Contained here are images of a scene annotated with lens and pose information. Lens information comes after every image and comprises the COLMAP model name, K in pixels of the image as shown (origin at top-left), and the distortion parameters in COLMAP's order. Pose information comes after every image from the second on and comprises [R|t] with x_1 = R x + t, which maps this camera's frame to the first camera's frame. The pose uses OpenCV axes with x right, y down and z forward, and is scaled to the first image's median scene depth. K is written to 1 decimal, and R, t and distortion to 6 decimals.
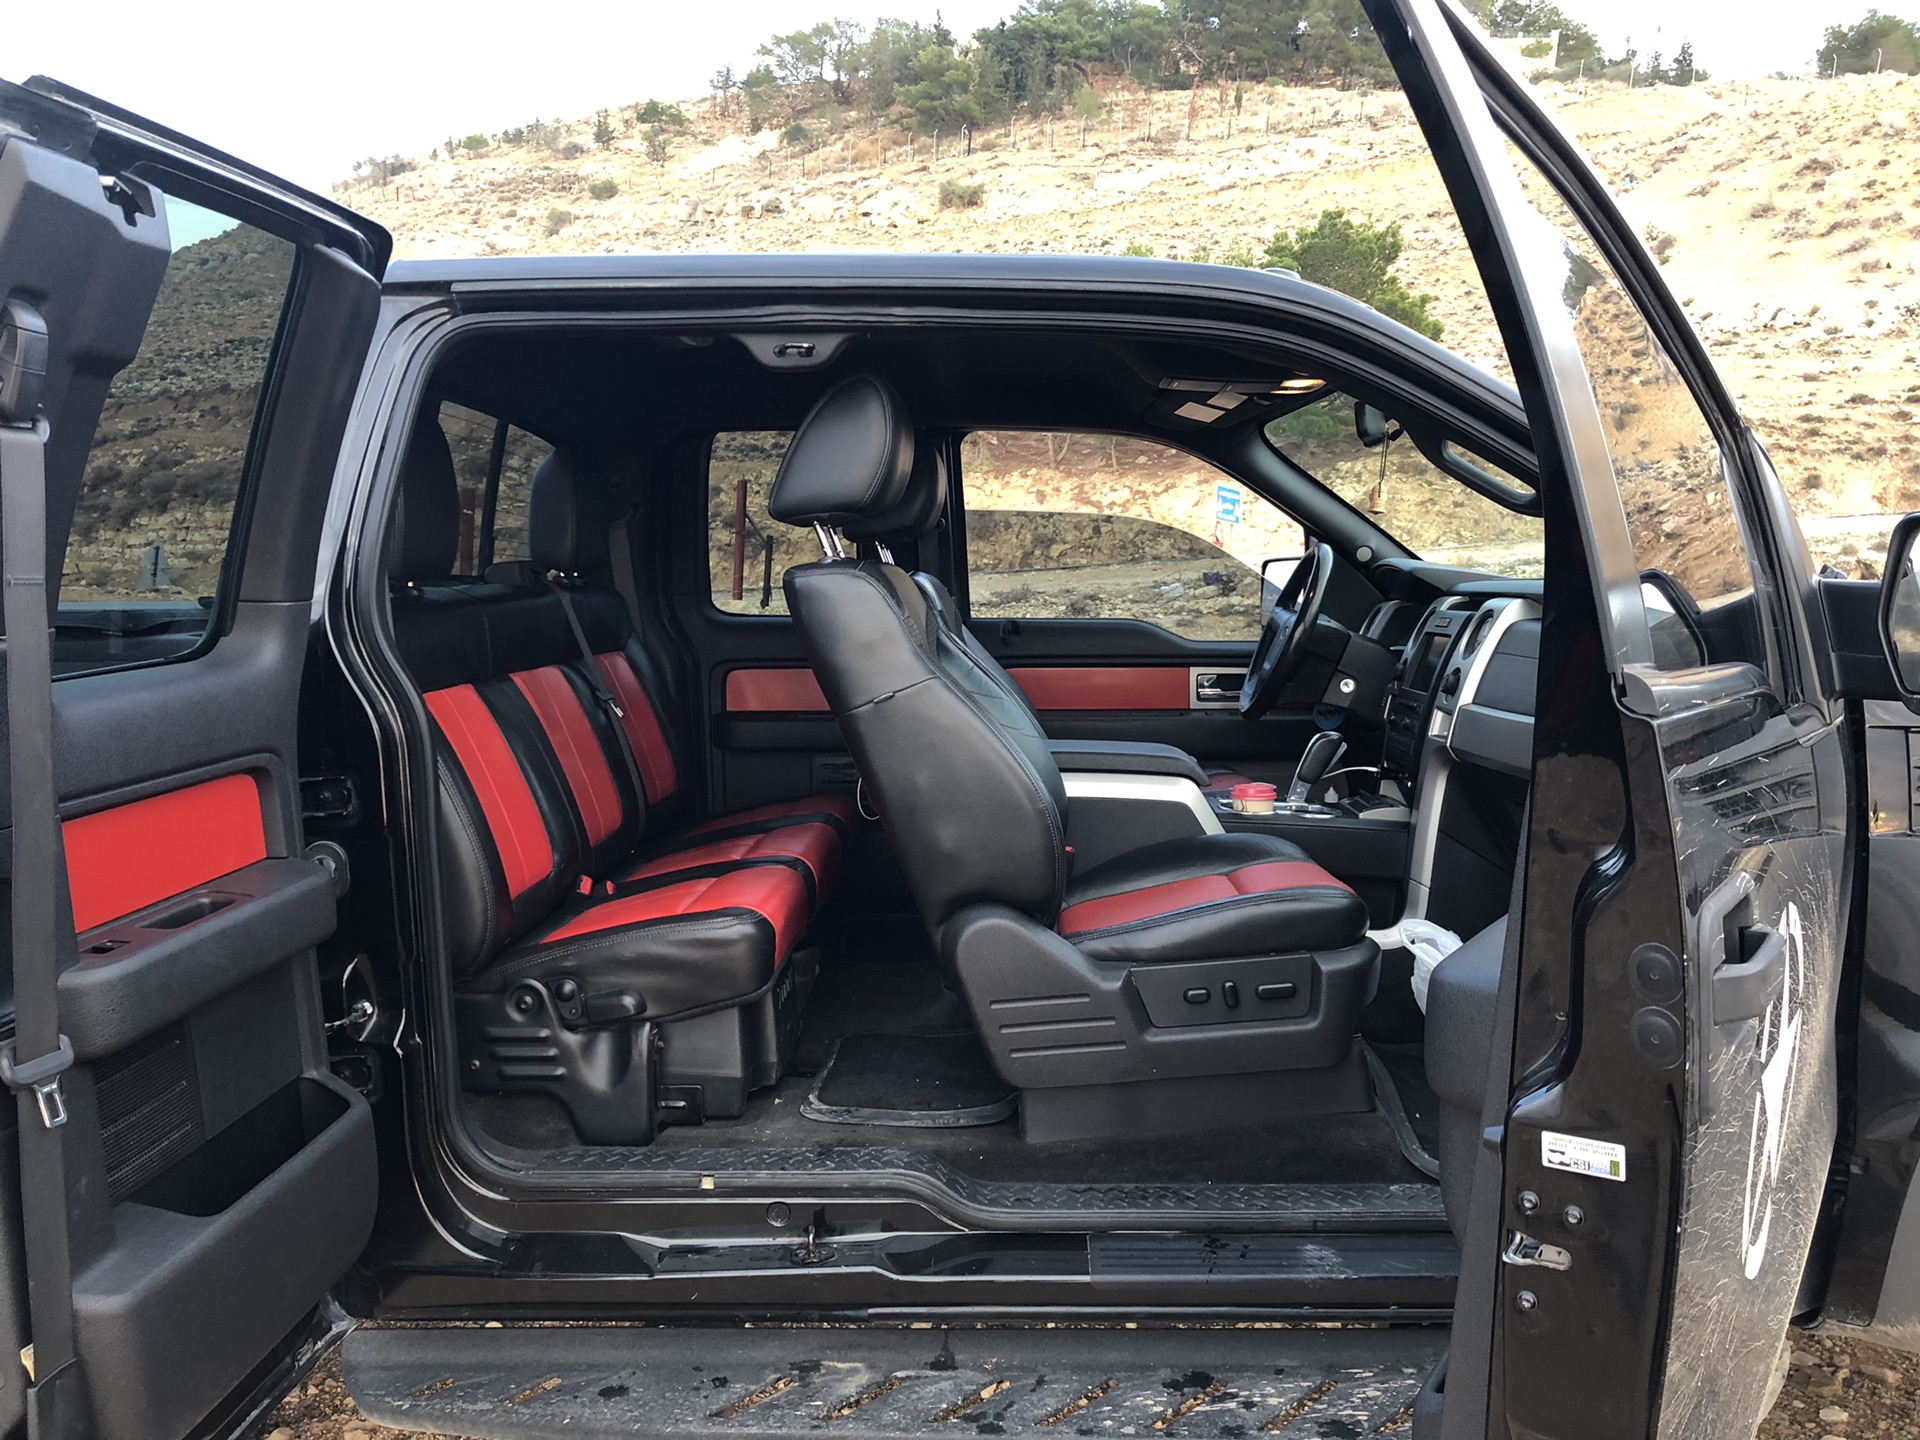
lens RADIAL K [[1606.6, 0, 967.5], [0, 1606.6, 701.9], [0, 0, 1]] dist [0.010039, 0.019039]
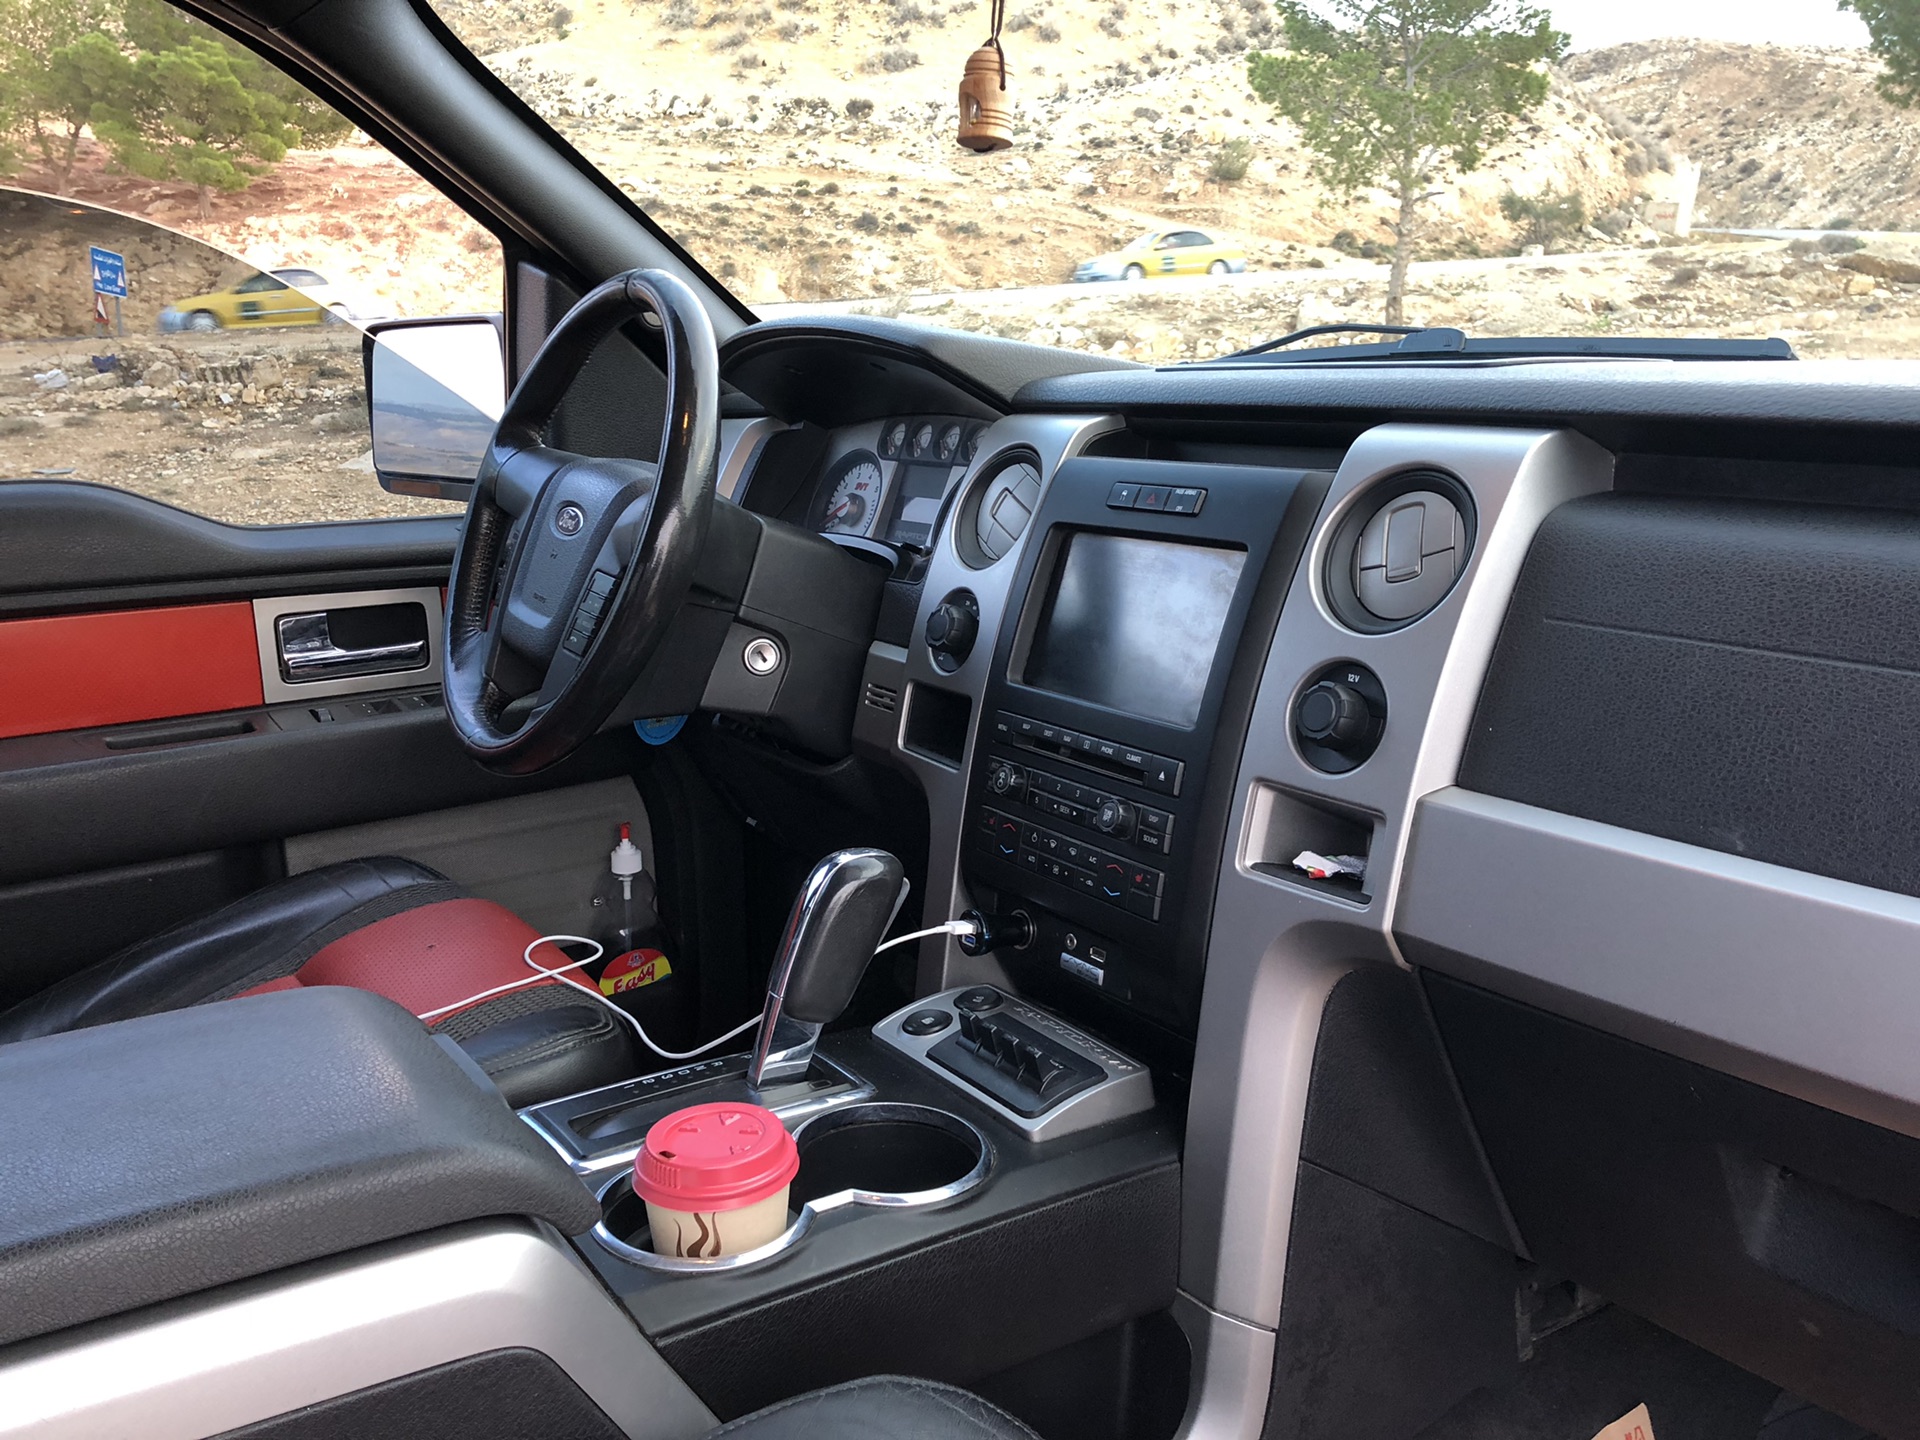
lens RADIAL K [[1607.1, 0, 997.0], [0, 1607.1, 747.6], [0, 0, 1]] dist [-0.023551, 0.015258]
pose [[0.792831, -0.154050, 0.589650, 0.055046], [0.061068, 0.982738, 0.174636, -0.052722], [-0.606374, -0.102448, 0.788553, 0.664933]]
